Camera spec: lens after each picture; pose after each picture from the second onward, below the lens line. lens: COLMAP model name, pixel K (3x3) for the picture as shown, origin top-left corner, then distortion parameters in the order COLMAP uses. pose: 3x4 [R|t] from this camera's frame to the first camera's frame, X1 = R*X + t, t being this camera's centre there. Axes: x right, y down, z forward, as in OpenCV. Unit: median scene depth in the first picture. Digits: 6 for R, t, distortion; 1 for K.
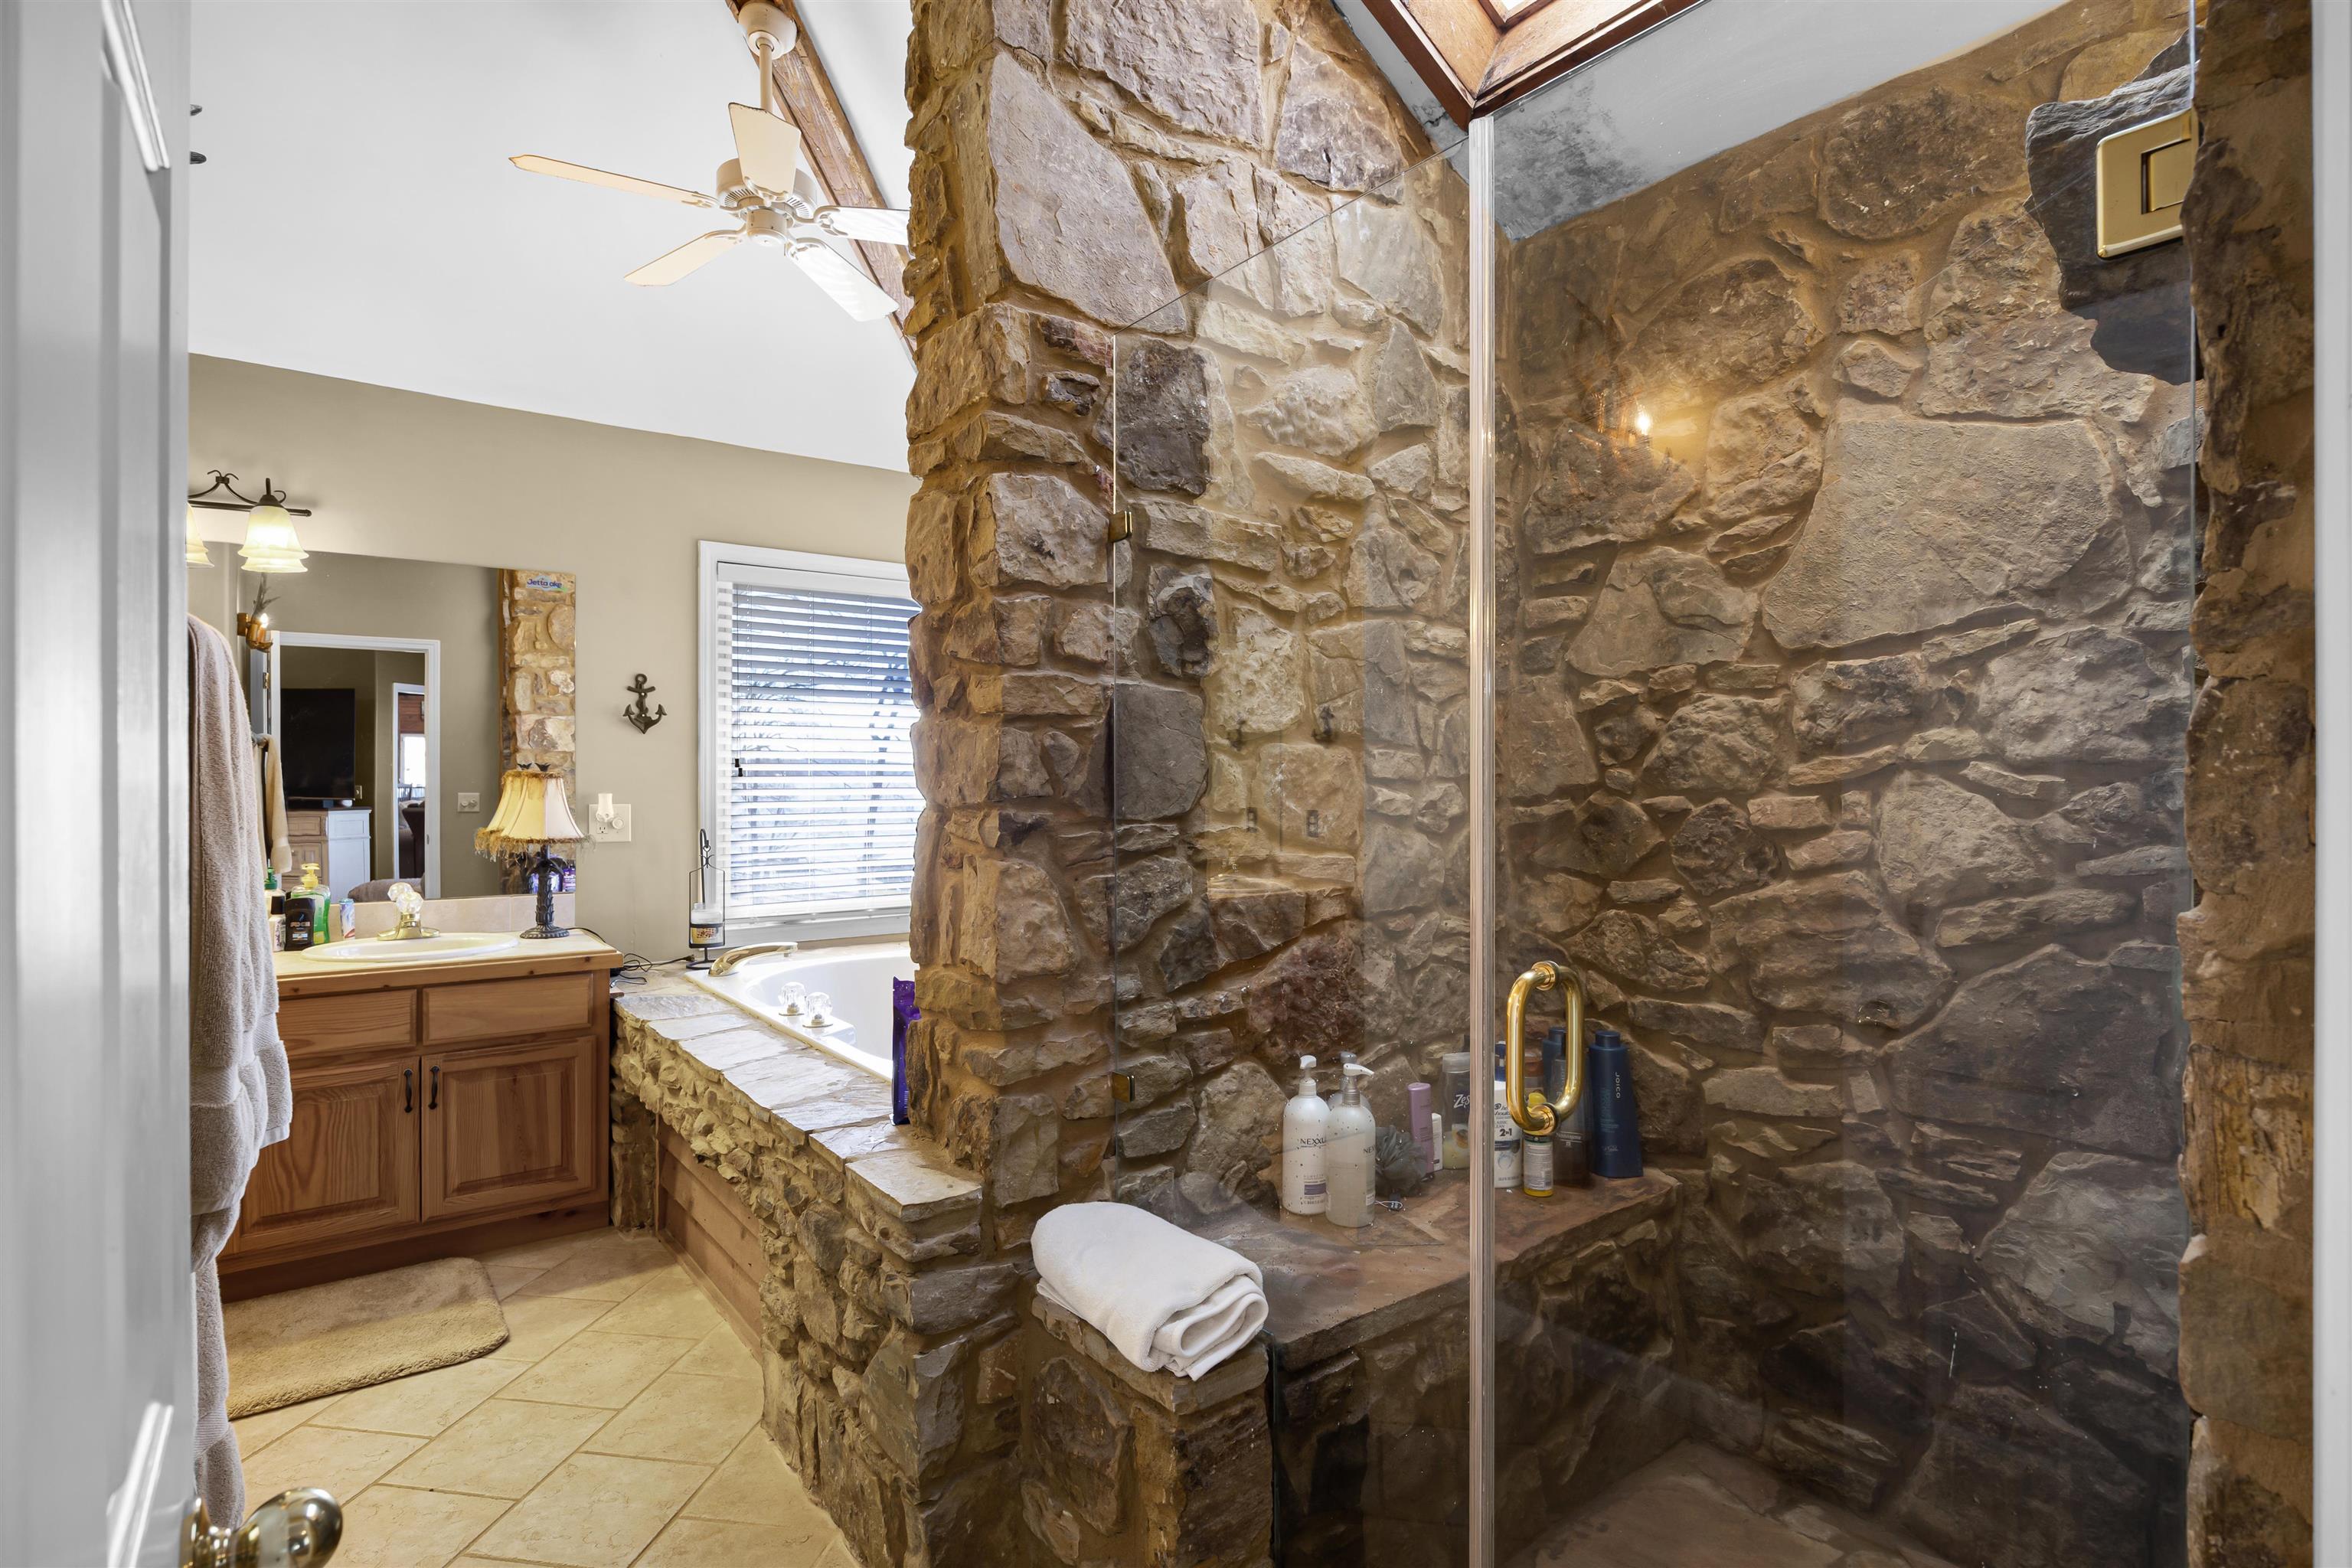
lens RADIAL K [[1184.8, 0, 1174.2], [0, 1184.8, 780.4], [0, 0, 1]] dist [-0.006383, -0.000173]
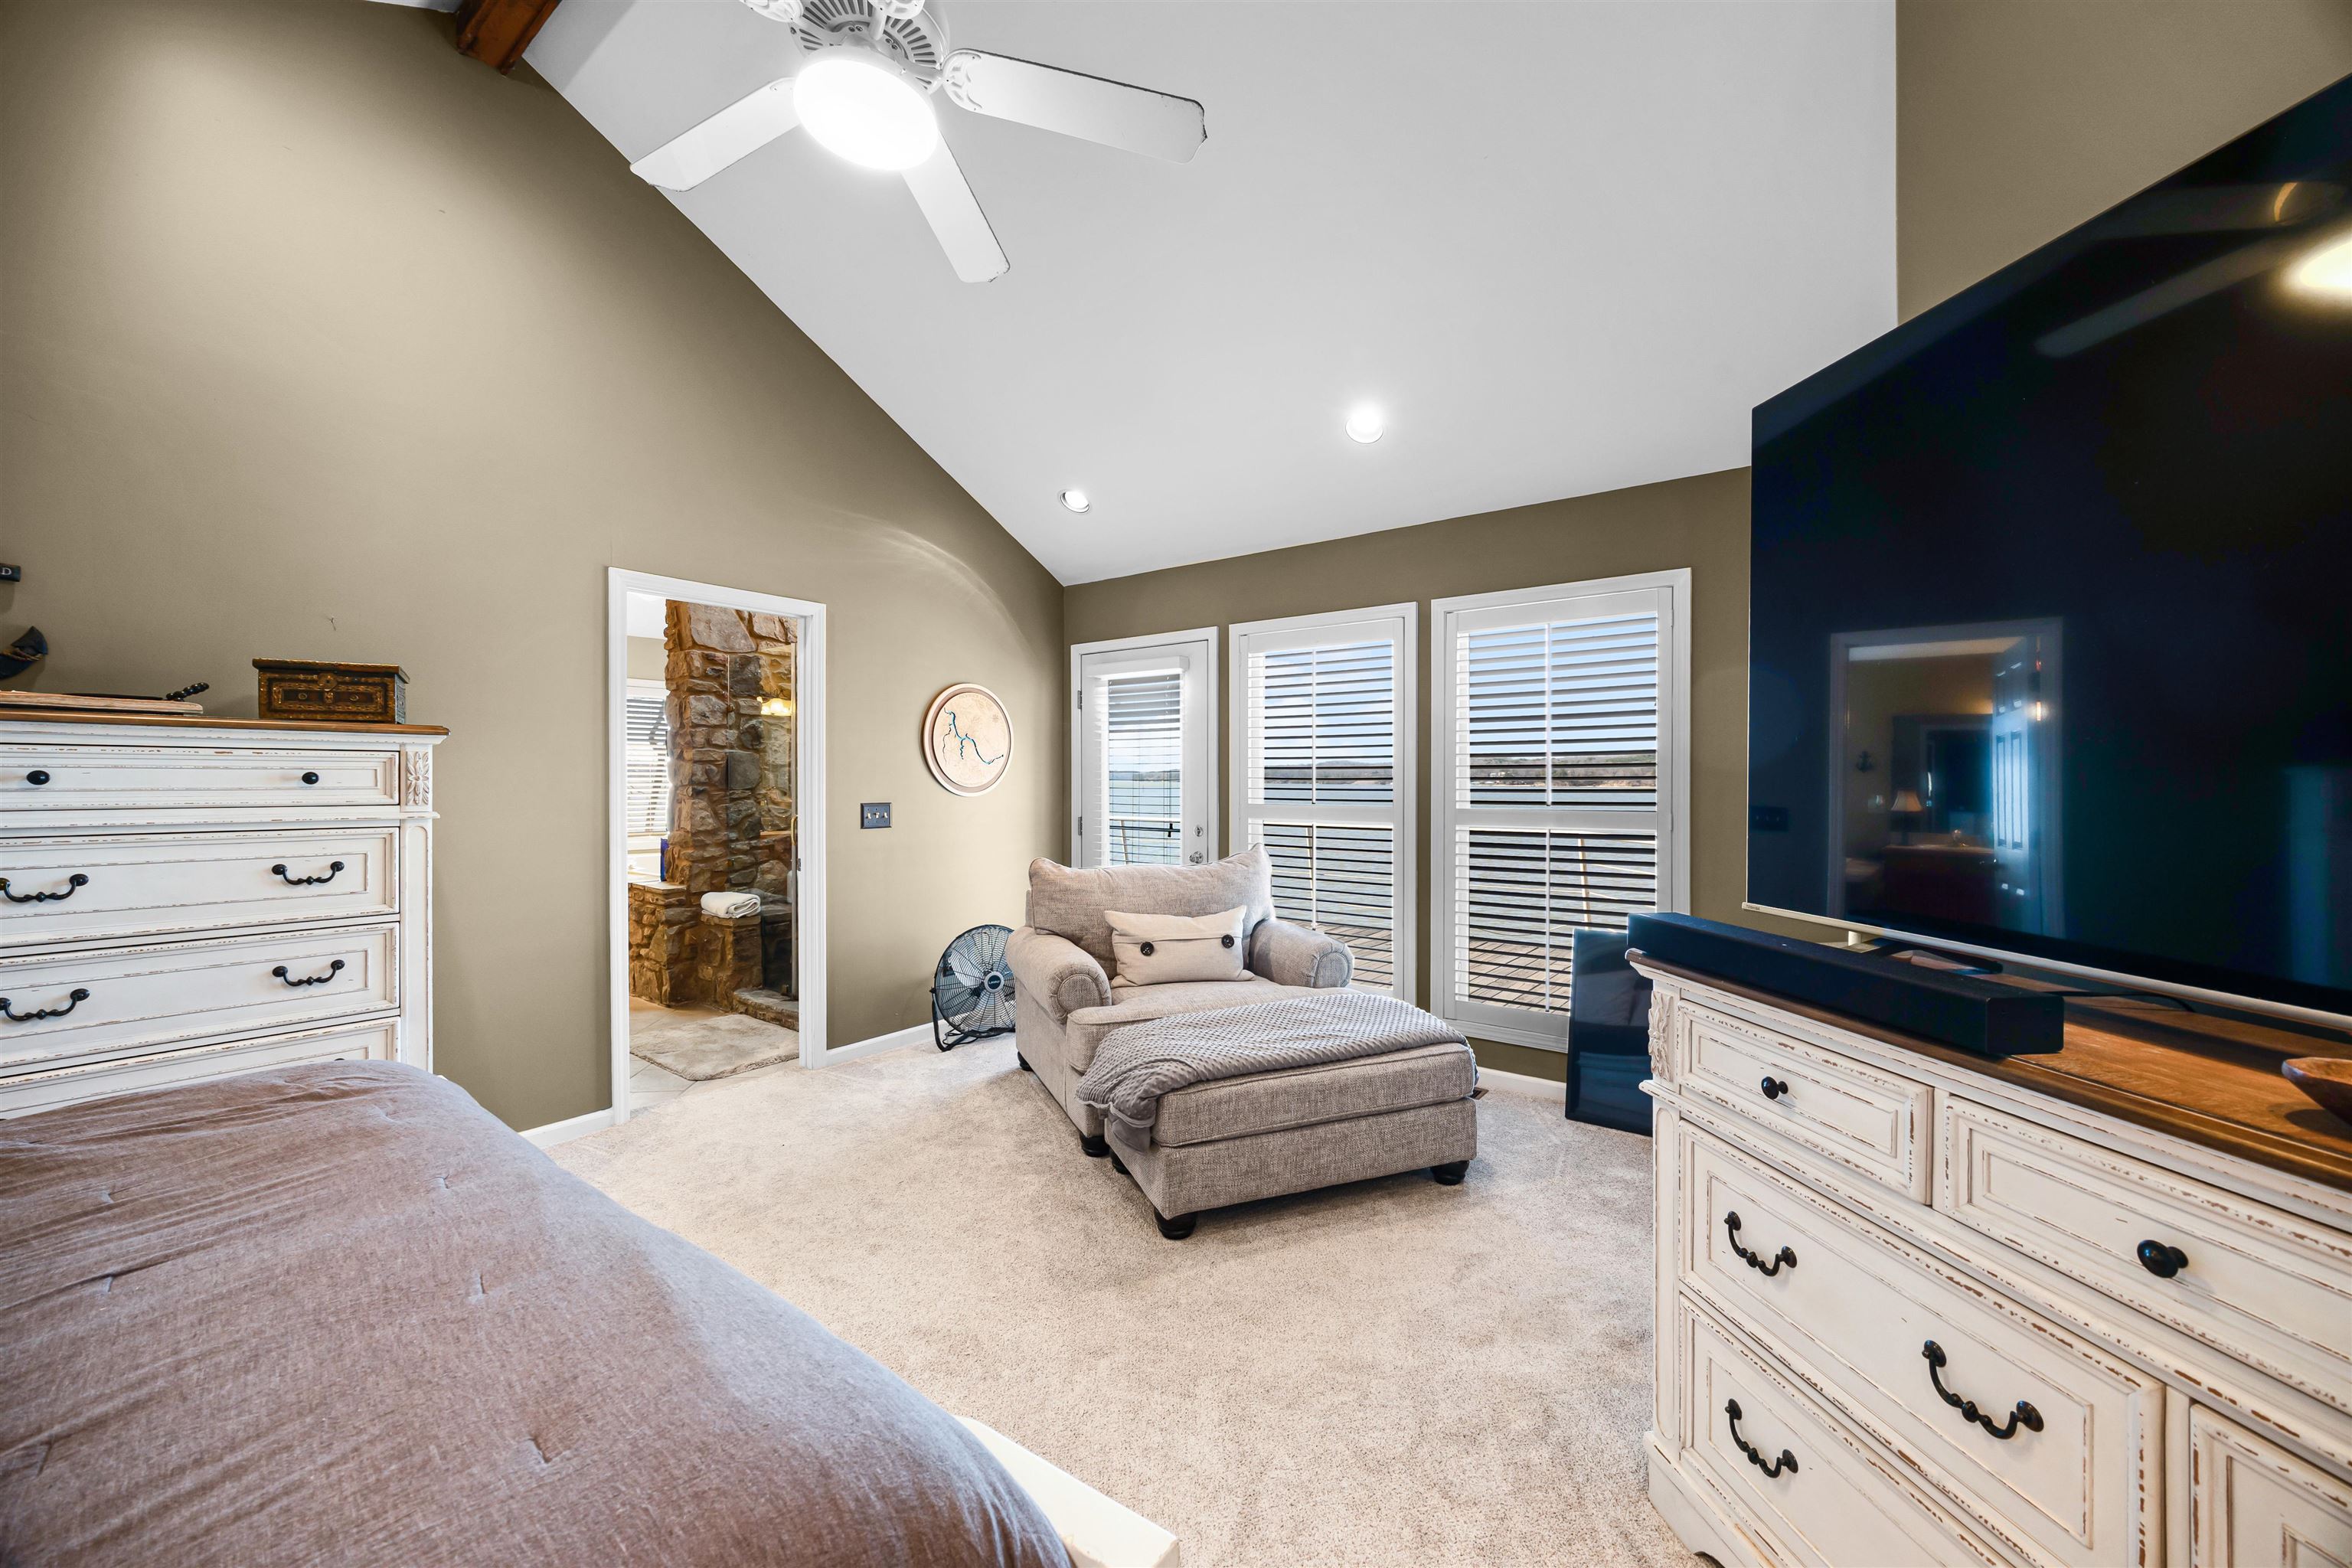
lens RADIAL K [[910.7, 0, 1183.3], [0, 910.7, 784.6], [0, 0, 1]] dist [0.002151, -0.000145]
pose [[0.959296, 0.002849, 0.282388, 0.496402], [-0.003371, 0.999993, 0.001363, 0.010691], [-0.282382, -0.002260, 0.959299, -2.063077]]
